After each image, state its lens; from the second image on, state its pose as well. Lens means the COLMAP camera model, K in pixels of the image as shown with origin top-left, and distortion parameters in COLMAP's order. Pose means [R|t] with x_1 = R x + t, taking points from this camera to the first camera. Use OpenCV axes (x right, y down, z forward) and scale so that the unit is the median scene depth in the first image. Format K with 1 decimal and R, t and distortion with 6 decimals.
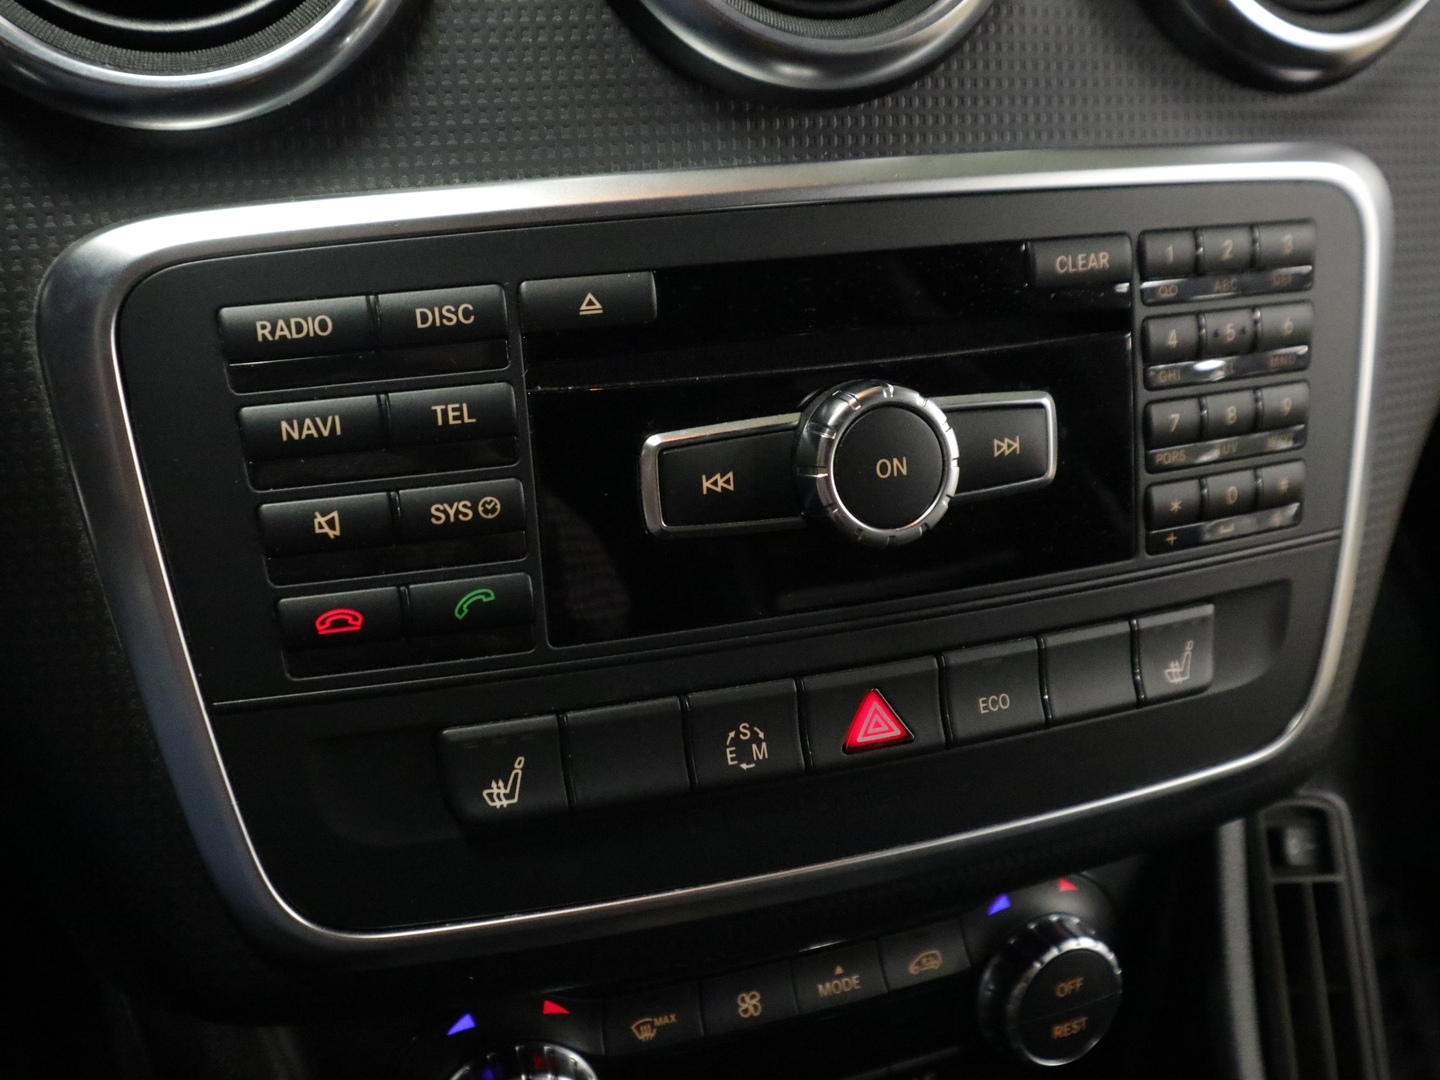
lens RADIAL K [[1706.8, 0, 715.1], [0, 1706.8, 540.3], [0, 0, 1]] dist [0.023072, 0.000000]
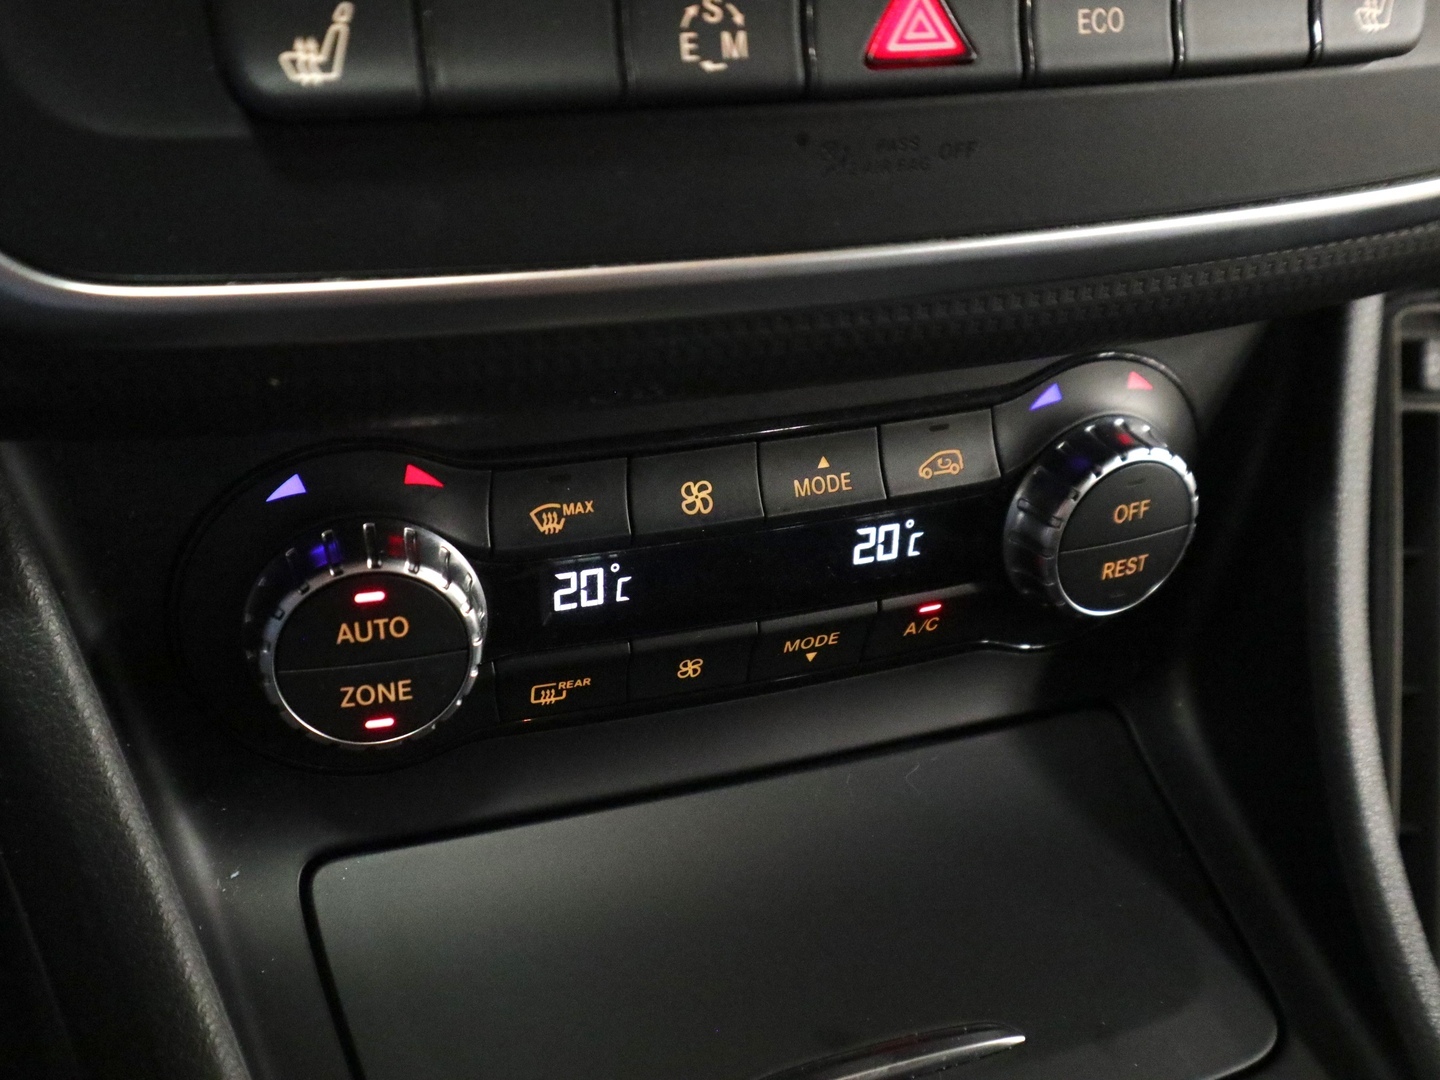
lens RADIAL K [[1706.8, 0, 714.0], [0, 1706.8, 549.4], [0, 0, 1]] dist [0.023072, 0.000000]
pose [[0.998134, 0.057426, 0.020739, 0.013827], [-0.060299, 0.980476, 0.187167, 0.160462], [-0.009586, -0.188068, 0.982109, 0.293480]]
